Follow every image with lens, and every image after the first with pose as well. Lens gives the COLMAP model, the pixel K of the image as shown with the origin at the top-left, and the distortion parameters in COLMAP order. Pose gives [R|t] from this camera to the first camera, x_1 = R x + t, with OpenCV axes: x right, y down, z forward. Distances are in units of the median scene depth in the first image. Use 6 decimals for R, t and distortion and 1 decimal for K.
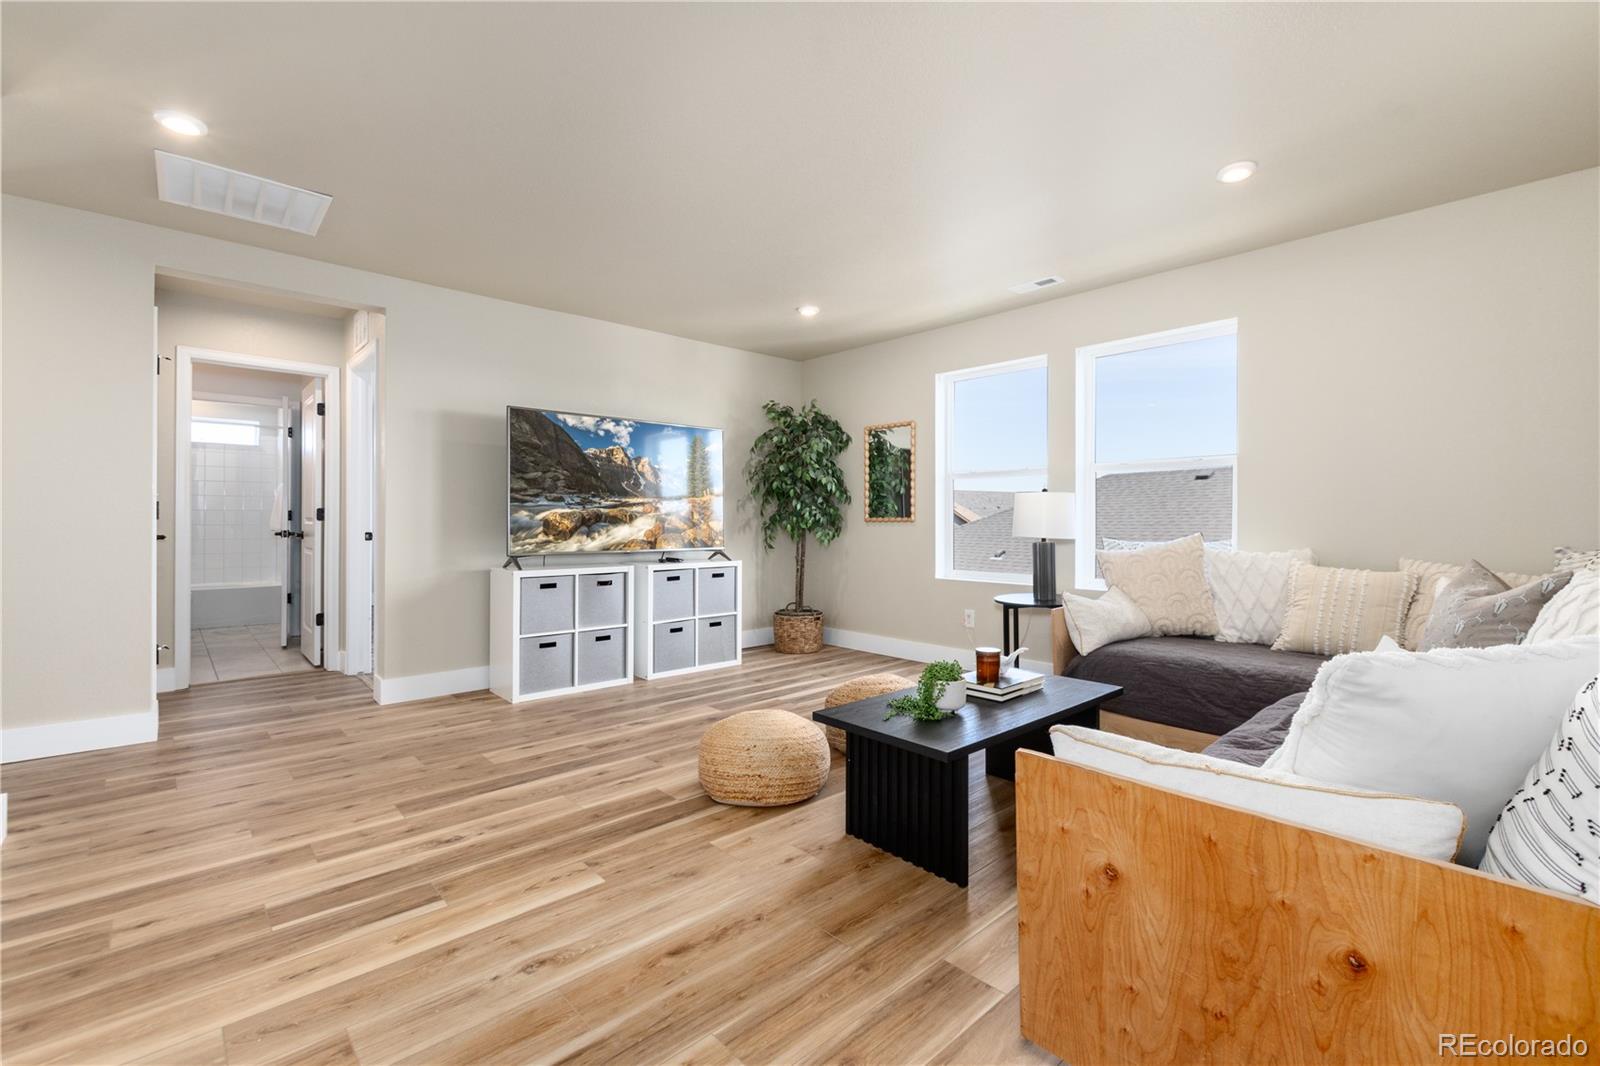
lens RADIAL K [[698.7, 0, 817.3], [0, 698.7, 532.7], [0, 0, 1]] dist [-0.001011, 0.000699]
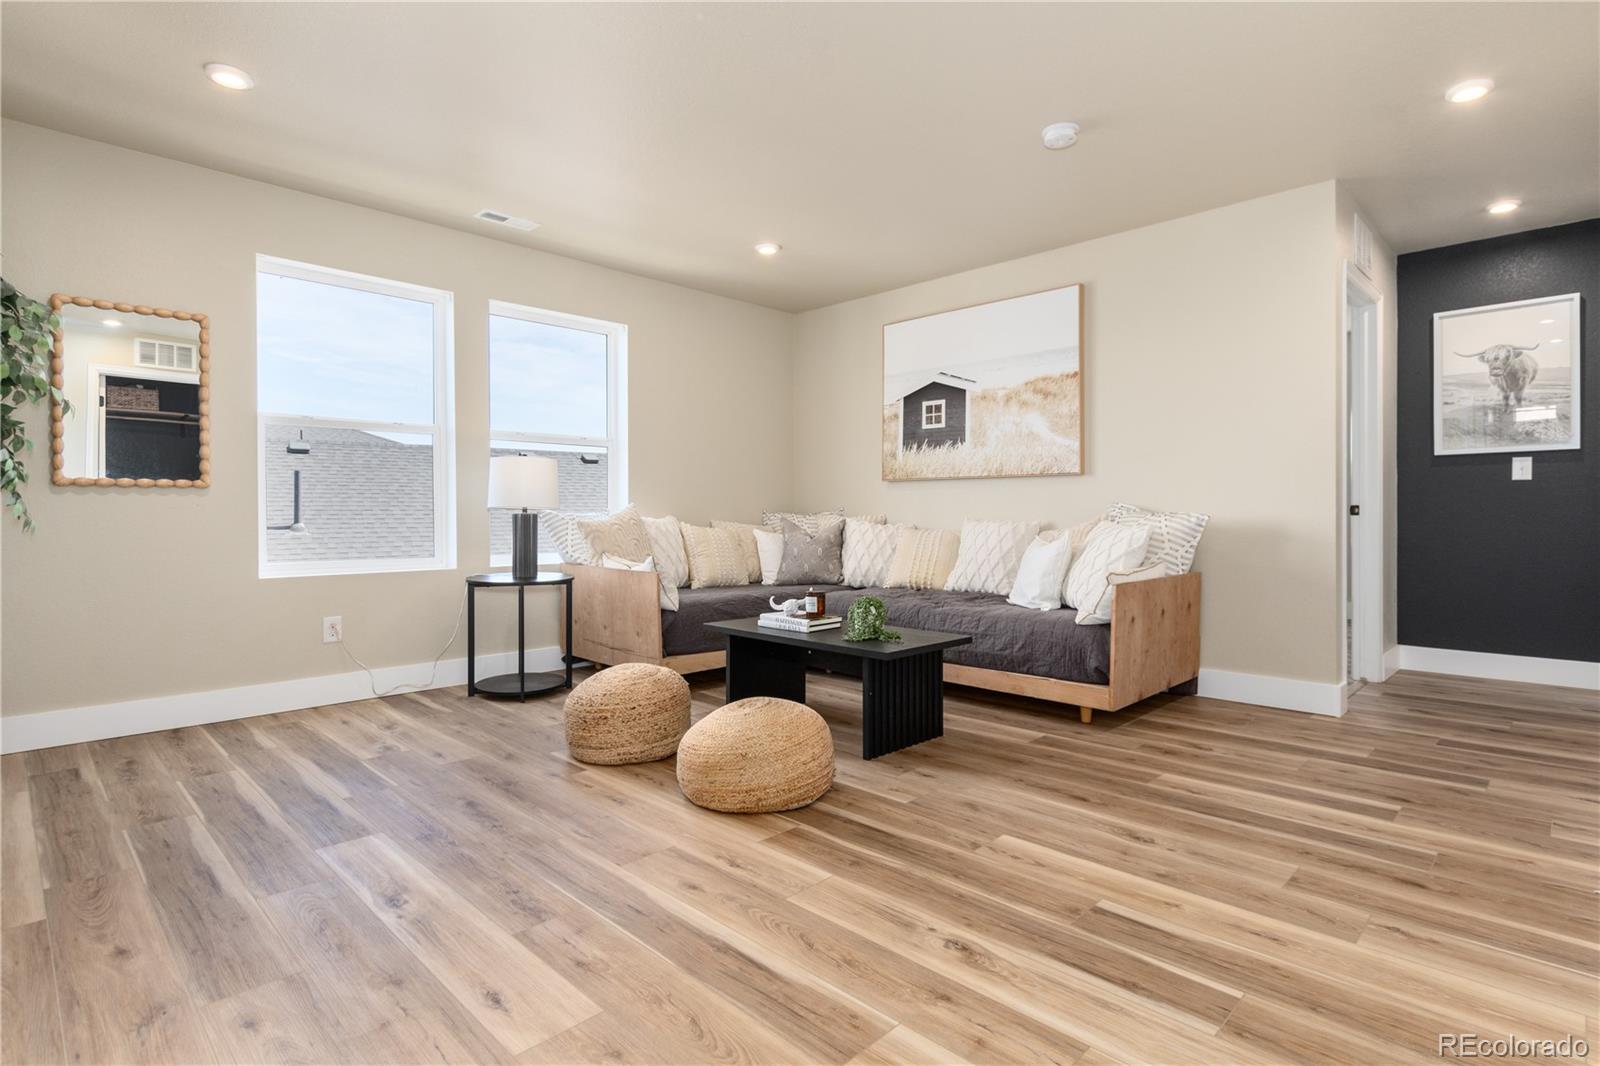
lens RADIAL K [[793.6, 0, 836.7], [0, 793.6, 510.0], [0, 0, 1]] dist [-0.005678, 0.003812]
pose [[-0.053970, 0.002936, 0.998538, -1.311521], [0.022218, 0.999752, -0.001738, 0.038005], [-0.998295, 0.022092, -0.054021, 1.202409]]
